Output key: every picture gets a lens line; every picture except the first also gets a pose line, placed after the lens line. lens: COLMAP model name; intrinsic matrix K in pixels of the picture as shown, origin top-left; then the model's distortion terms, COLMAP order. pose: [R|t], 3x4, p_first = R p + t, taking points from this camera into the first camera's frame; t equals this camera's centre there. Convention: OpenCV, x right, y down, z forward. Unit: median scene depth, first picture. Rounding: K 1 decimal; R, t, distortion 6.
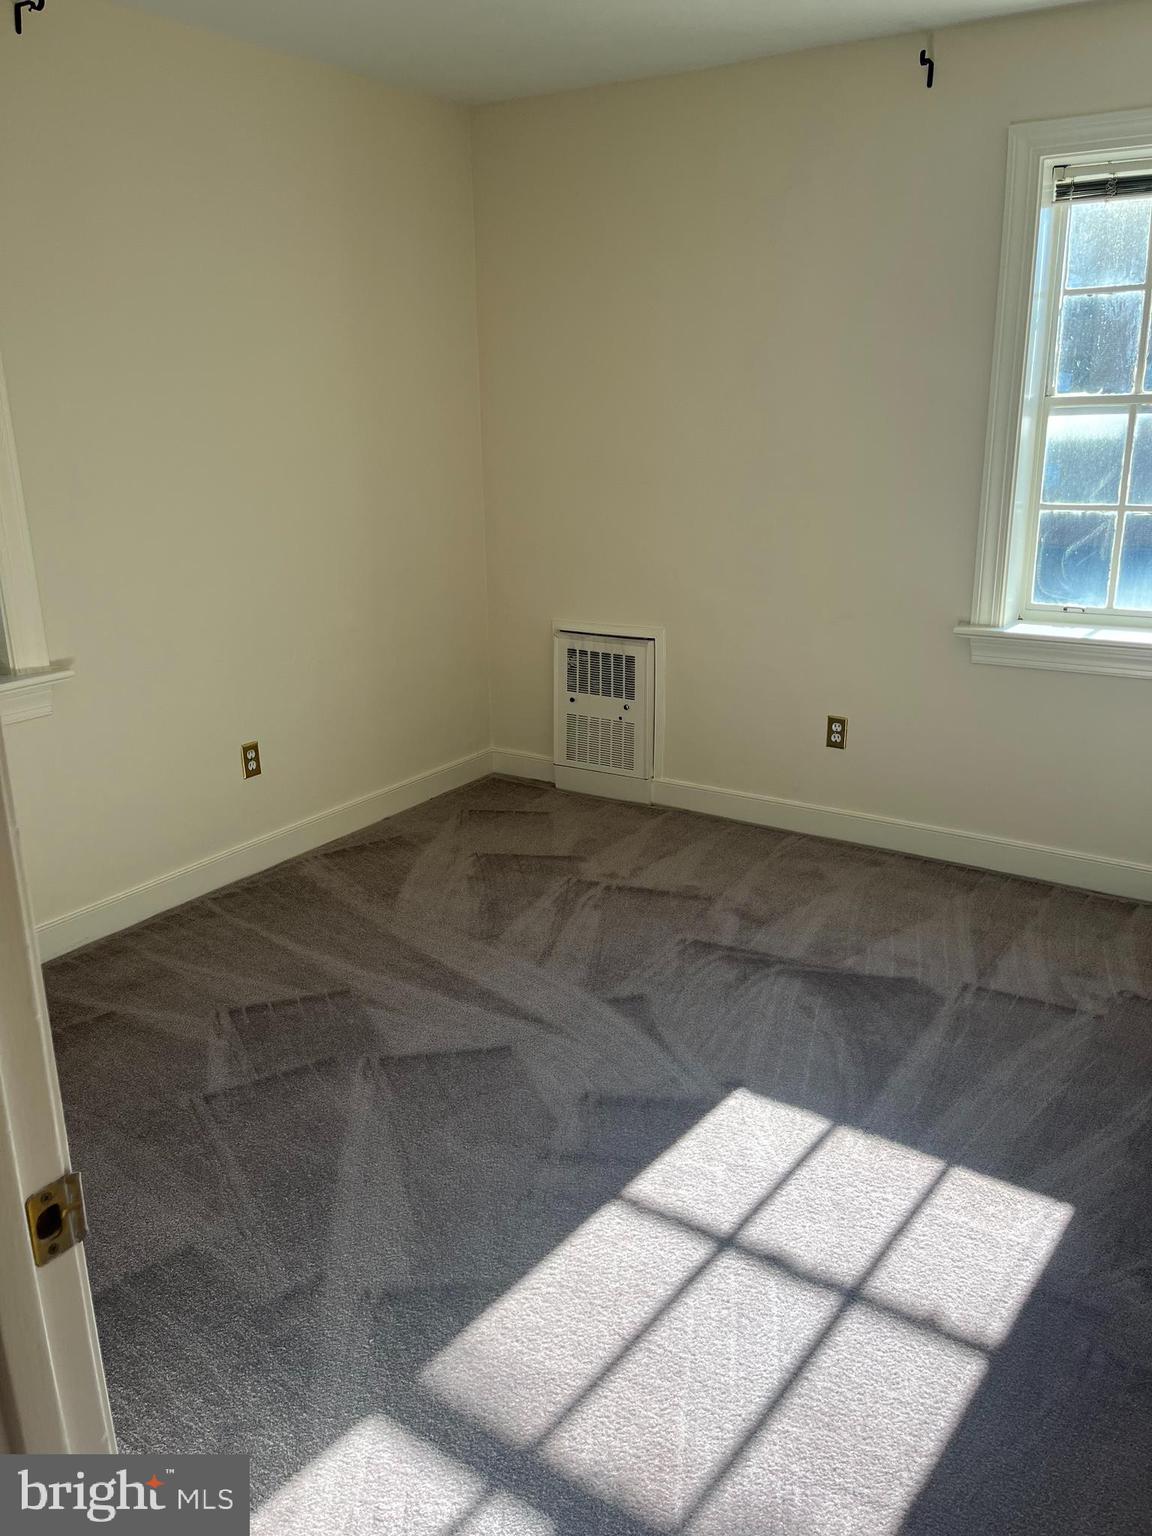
lens RADIAL K [[1178.4, 0, 575.7], [0, 1178.4, 765.1], [0, 0, 1]] dist [0.063667, -0.087588]
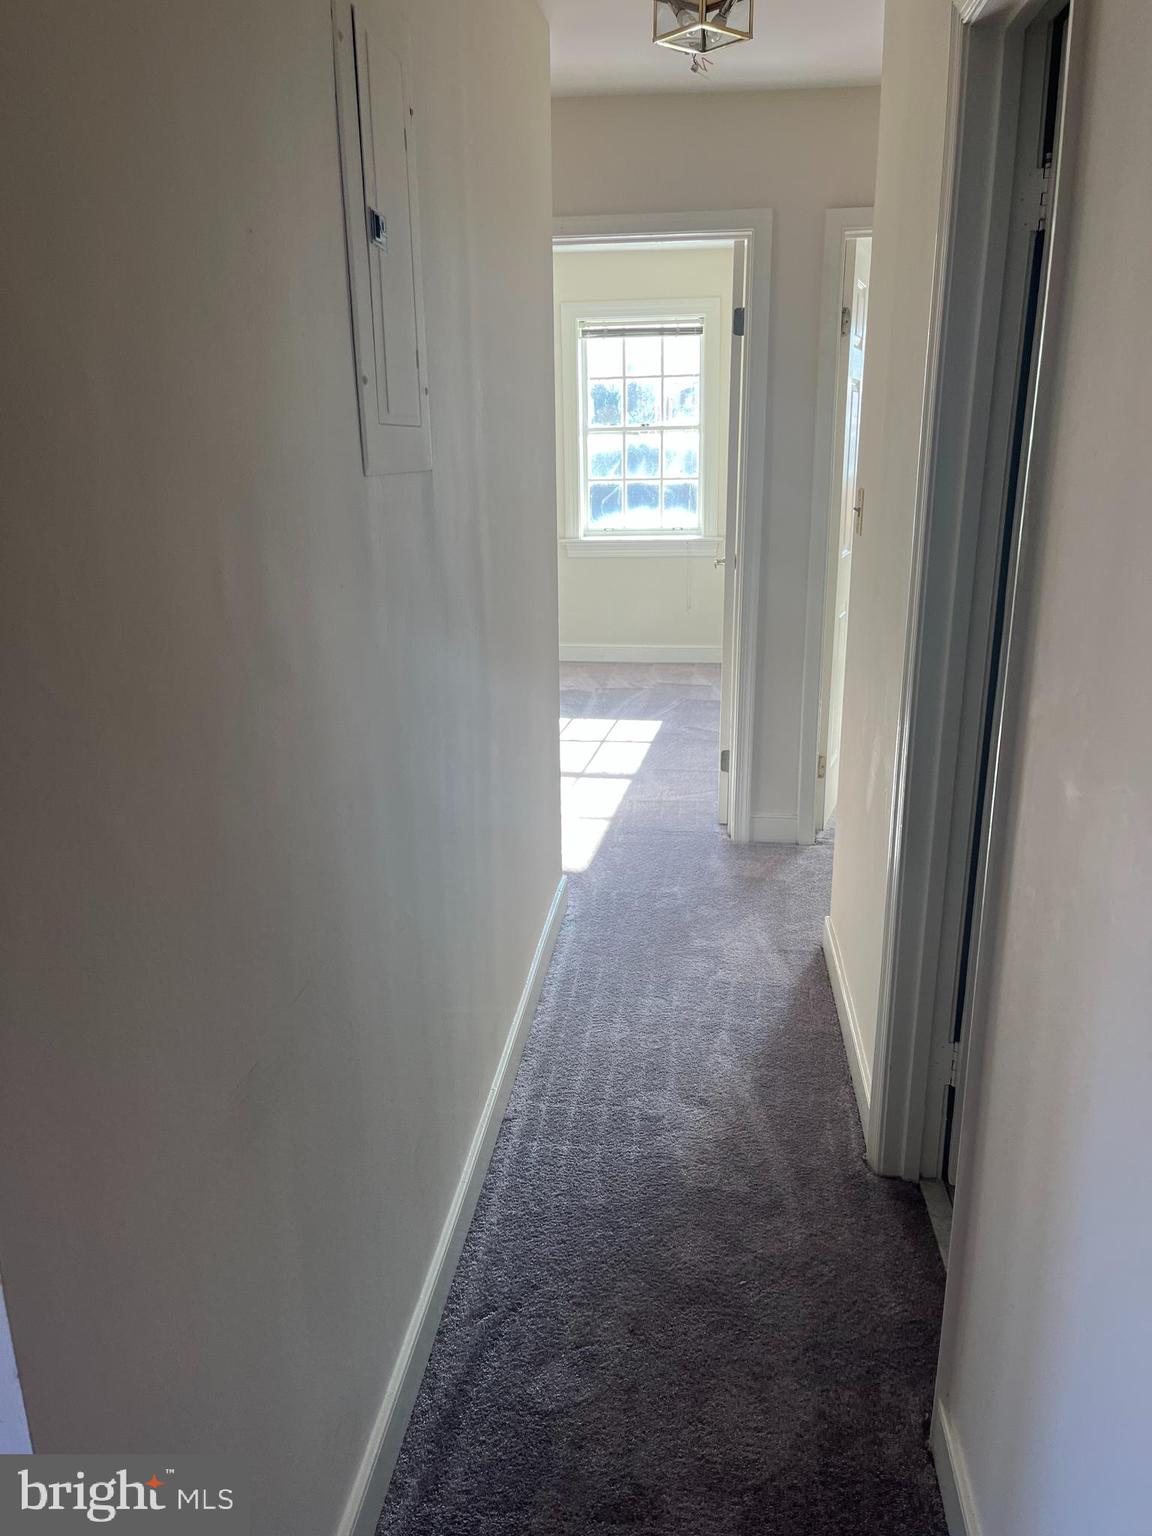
lens RADIAL K [[1178.4, 0, 576.6], [0, 1178.4, 772.3], [0, 0, 1]] dist [0.063667, -0.087588]
pose [[0.897233, -0.123803, 0.423845, -0.599860], [0.126842, 0.991697, 0.021159, 0.257060], [-0.422946, 0.034777, 0.905487, -0.894837]]
